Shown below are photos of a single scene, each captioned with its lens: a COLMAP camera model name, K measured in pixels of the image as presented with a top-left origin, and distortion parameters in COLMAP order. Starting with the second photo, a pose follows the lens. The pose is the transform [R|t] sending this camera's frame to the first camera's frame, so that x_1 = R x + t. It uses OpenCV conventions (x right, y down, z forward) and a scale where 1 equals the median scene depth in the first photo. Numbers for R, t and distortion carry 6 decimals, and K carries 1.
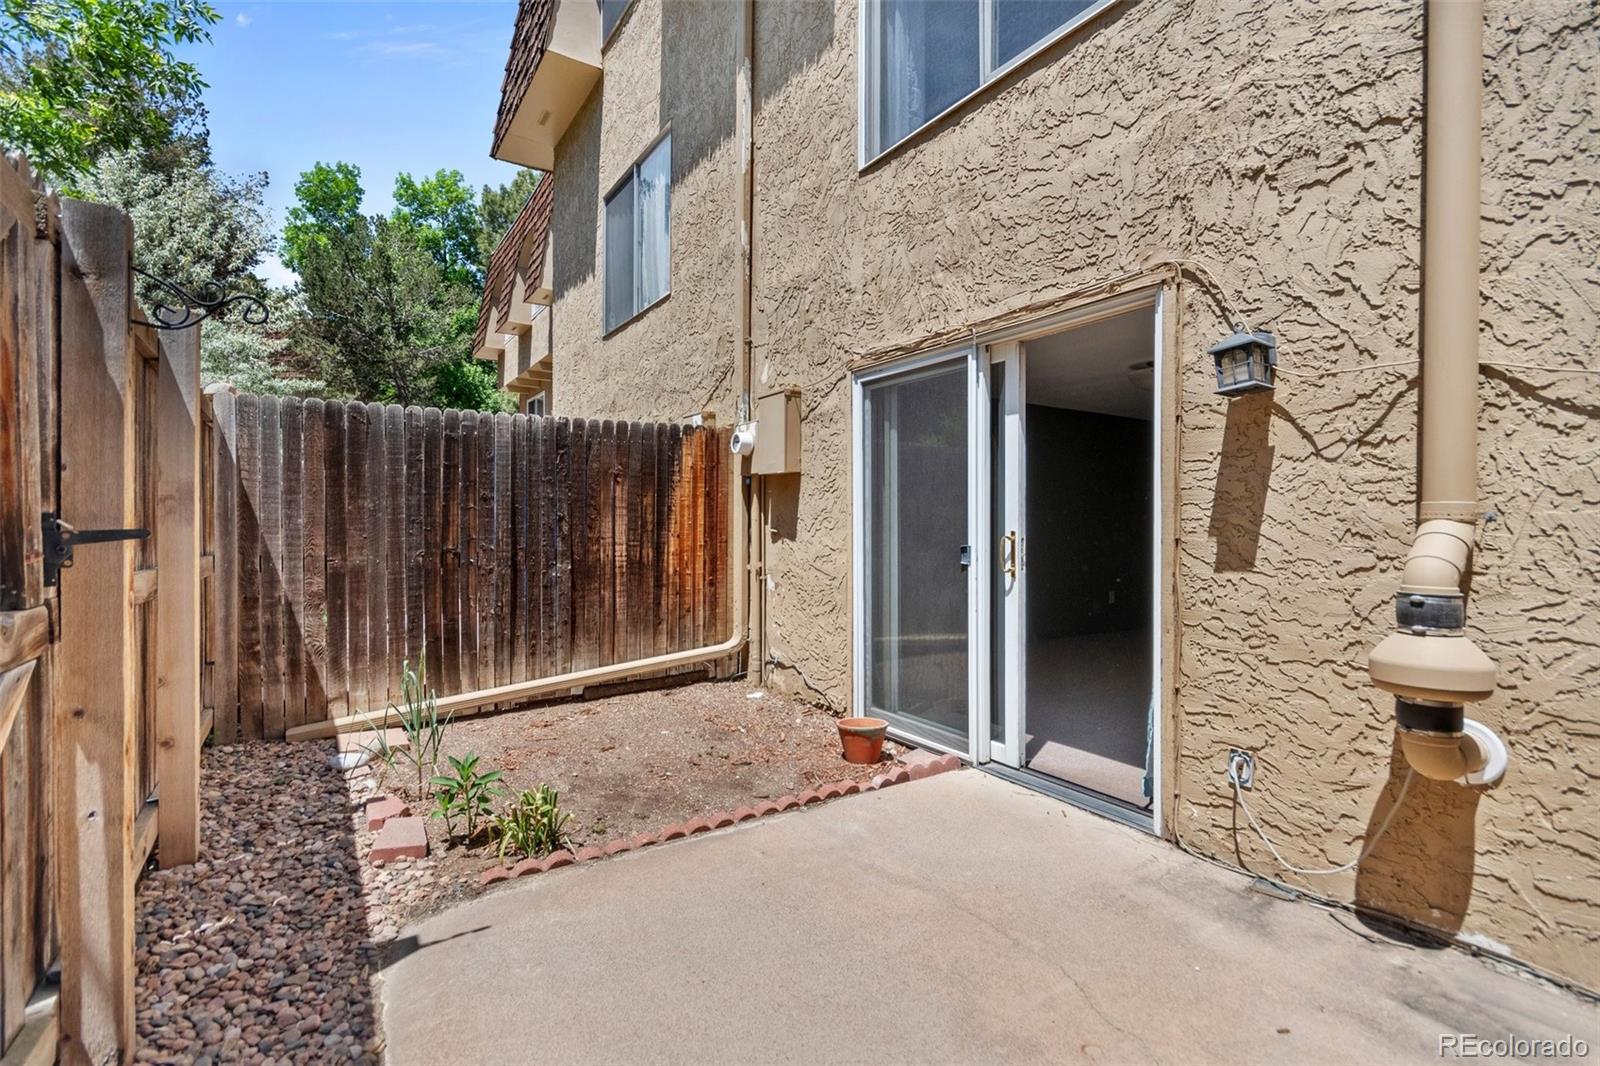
lens RADIAL K [[721.8, 0, 799.0], [0, 721.8, 526.8], [0, 0, 1]] dist [0.000785, -0.000507]
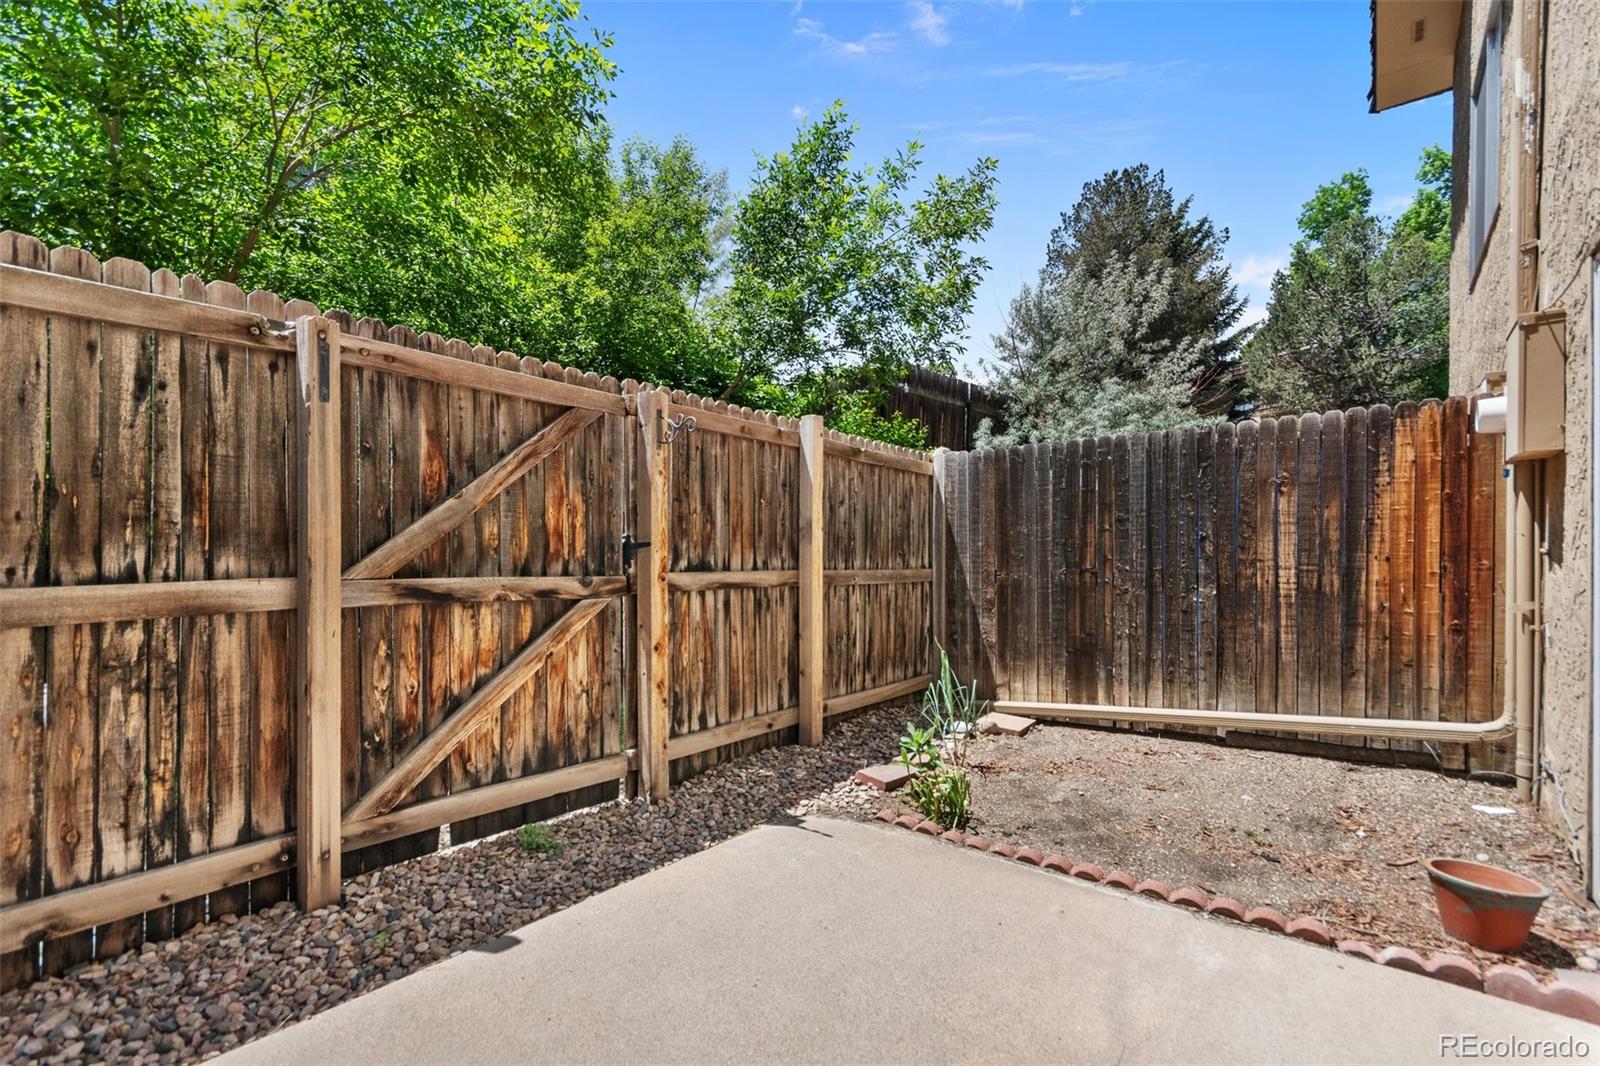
lens RADIAL K [[721.8, 0, 806.5], [0, 721.8, 564.8], [0, 0, 1]] dist [0.000785, -0.000507]
pose [[0.305349, 0.011423, -0.952172, 0.383805], [-0.002996, 0.999935, 0.011035, 0.013444], [0.952236, -0.000517, 0.305364, 0.247902]]
